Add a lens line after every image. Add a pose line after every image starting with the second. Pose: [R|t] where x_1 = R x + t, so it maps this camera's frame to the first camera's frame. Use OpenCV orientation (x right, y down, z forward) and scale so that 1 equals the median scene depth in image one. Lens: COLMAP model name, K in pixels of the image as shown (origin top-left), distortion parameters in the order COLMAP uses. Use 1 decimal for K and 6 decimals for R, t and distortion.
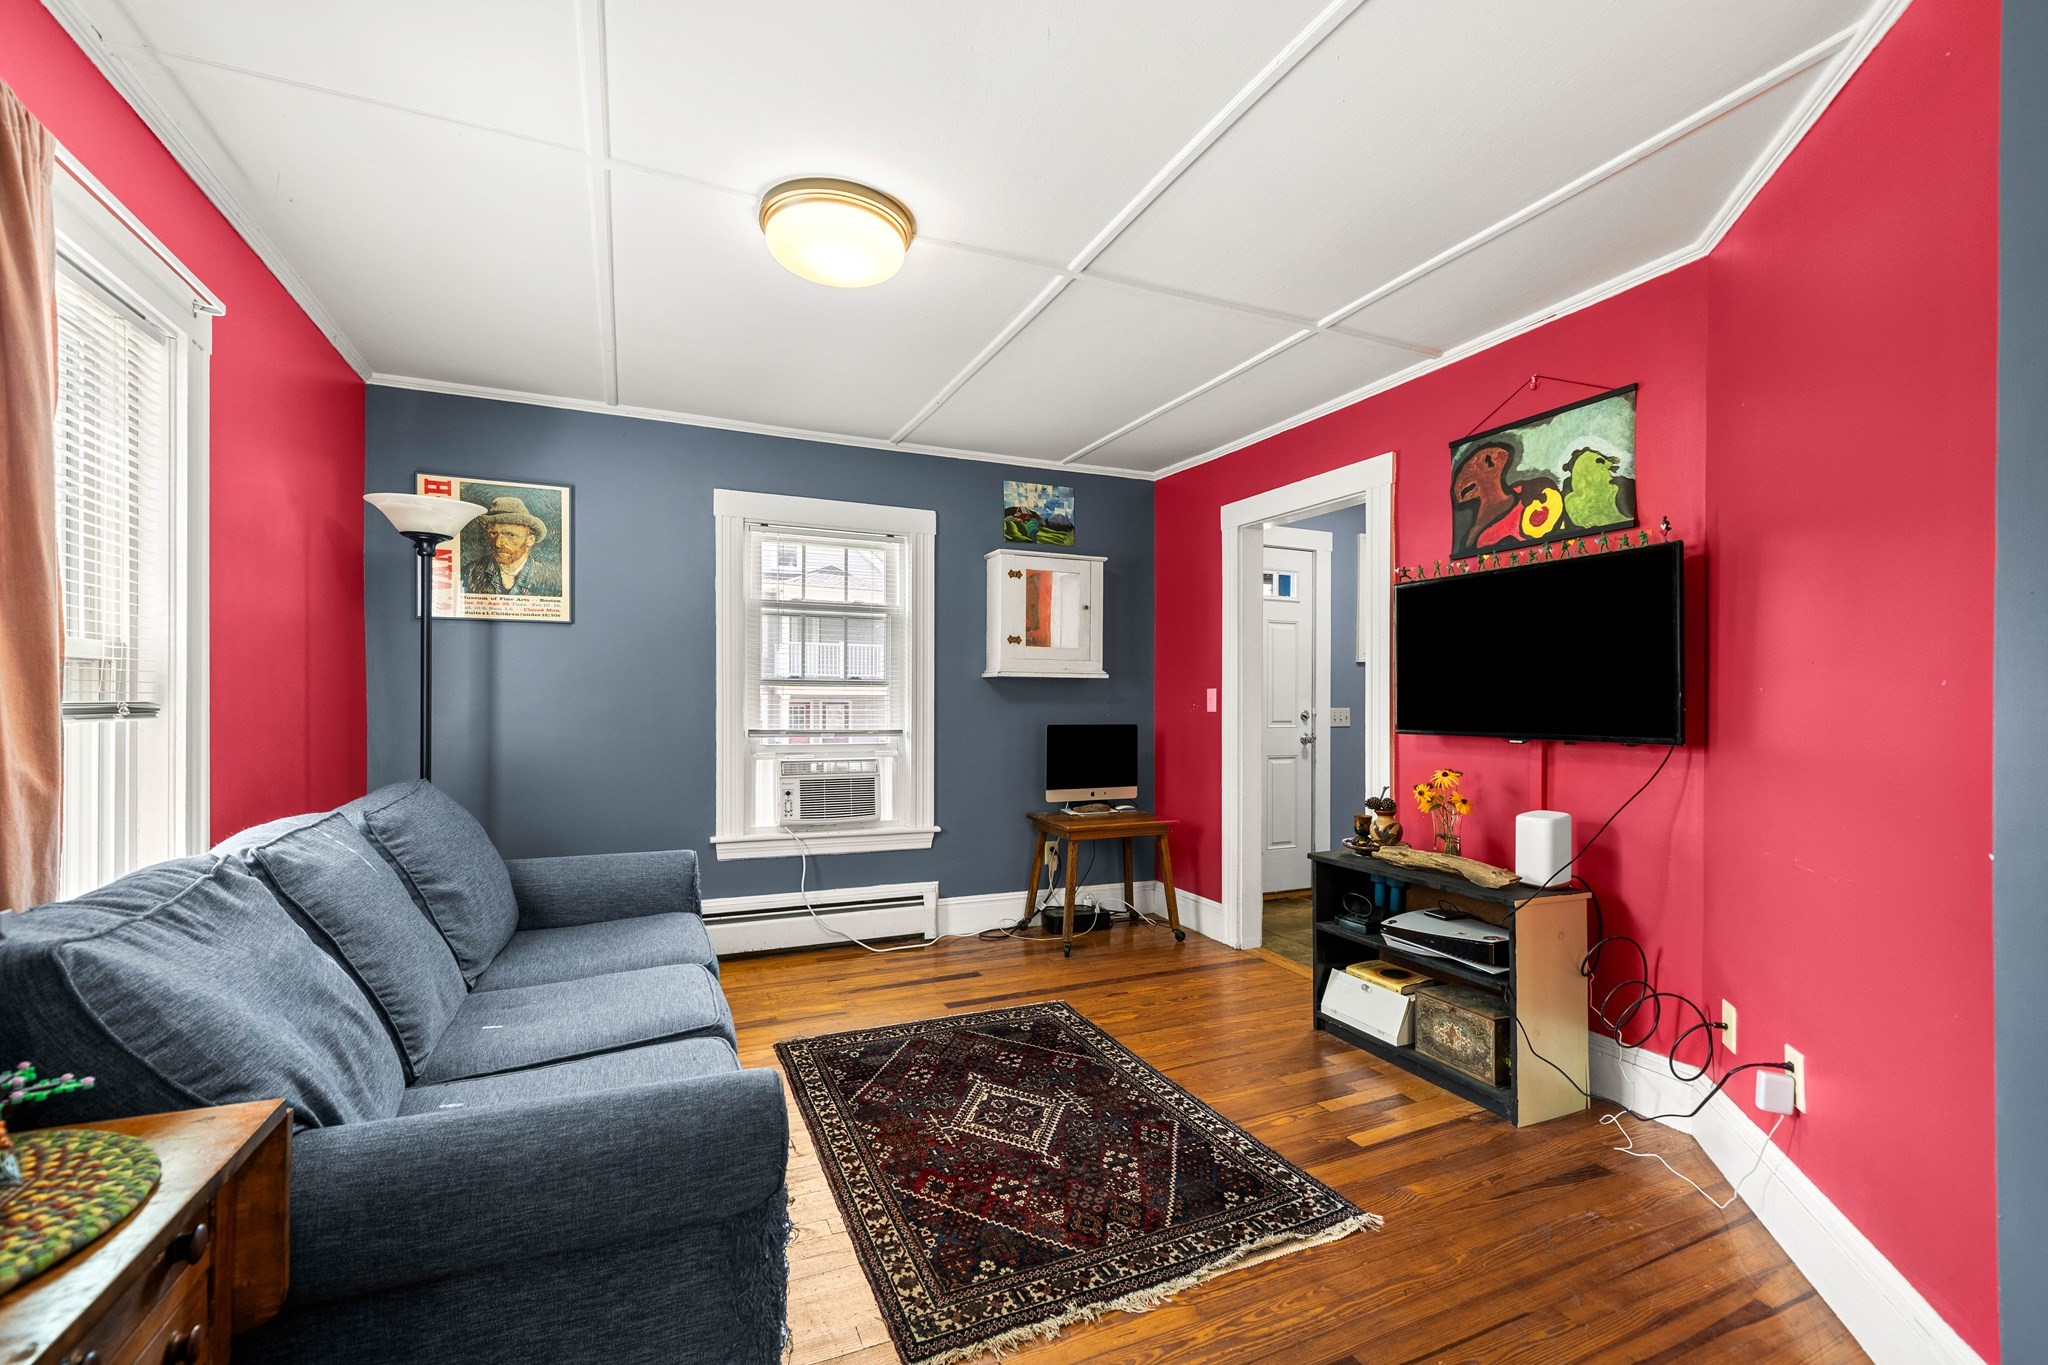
lens RADIAL K [[848.5, 0, 1003.8], [0, 848.5, 711.8], [0, 0, 1]] dist [-0.004009, -0.000099]
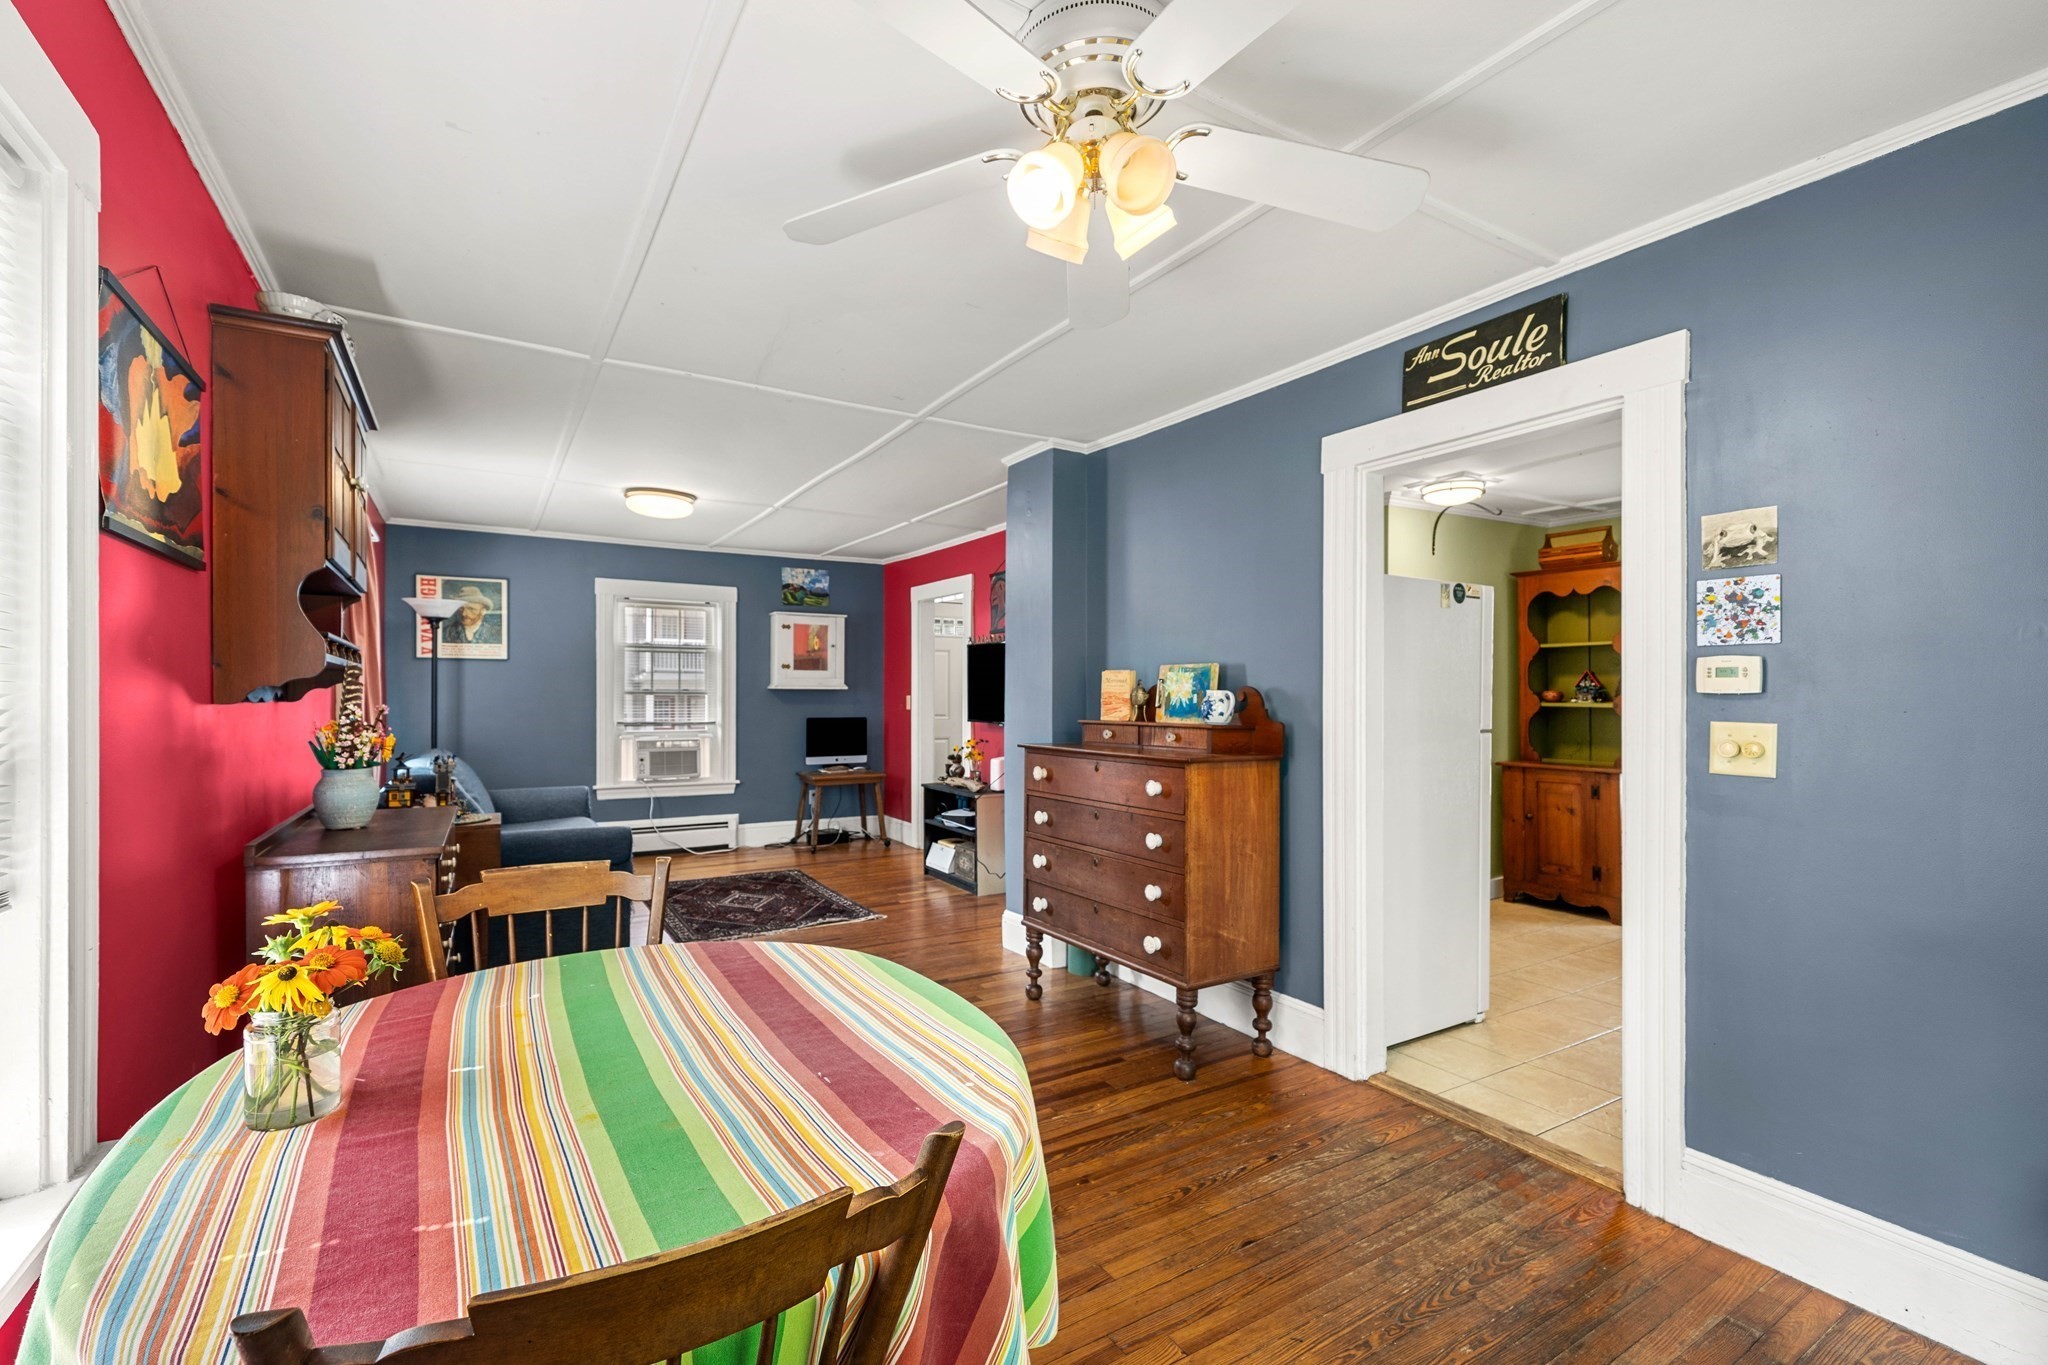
lens RADIAL K [[899.1, 0, 1015.4], [0, 899.1, 699.0], [0, 0, 1]] dist [0.003583, -0.000111]
pose [[0.991822, -0.002256, 0.127608, 0.231371], [0.002962, 0.999981, -0.005344, -0.011016], [-0.127594, 0.005679, 0.991810, -0.790376]]
